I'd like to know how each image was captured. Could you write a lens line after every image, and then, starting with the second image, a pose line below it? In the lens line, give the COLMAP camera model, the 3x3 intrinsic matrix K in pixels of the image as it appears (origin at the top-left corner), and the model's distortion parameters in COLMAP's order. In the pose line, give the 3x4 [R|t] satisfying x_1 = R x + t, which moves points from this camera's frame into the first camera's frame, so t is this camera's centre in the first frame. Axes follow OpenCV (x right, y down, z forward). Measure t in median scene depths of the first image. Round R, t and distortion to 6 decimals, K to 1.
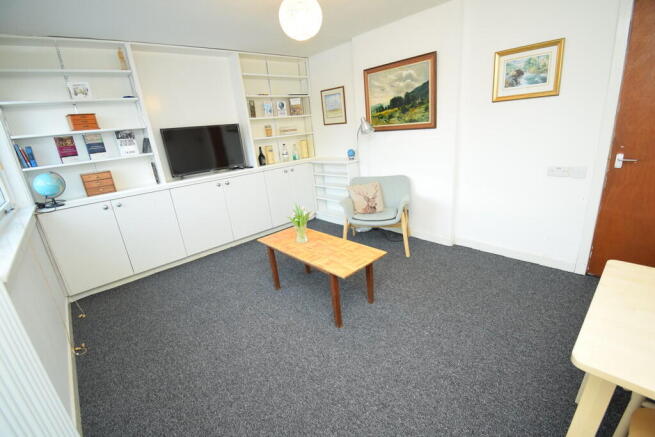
lens RADIAL K [[290.0, 0, 327.5], [0, 290.0, 218.5], [0, 0, 1]] dist [0.001256, -0.019283]
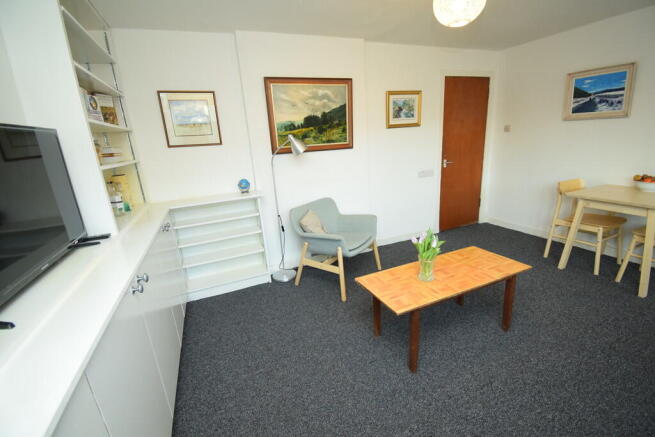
lens RADIAL K [[290.0, 0, 327.5], [0, 290.0, 218.5], [0, 0, 1]] dist [0.001256, -0.019283]
pose [[0.330895, -0.187530, 0.924847, -0.697862], [0.317786, 0.944956, 0.077909, -0.175955], [-0.888550, 0.268123, 0.372275, 0.742093]]
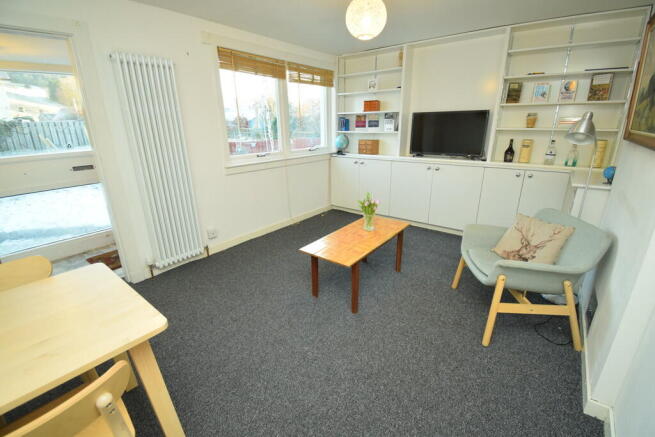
lens RADIAL K [[290.0, 0, 327.5], [0, 290.0, 218.5], [0, 0, 1]] dist [0.001256, -0.019283]
pose [[0.153826, 0.388138, -0.908673, 0.702213], [-0.290563, 0.896727, 0.333847, -0.224511], [0.944410, 0.212673, 0.250719, 0.468027]]
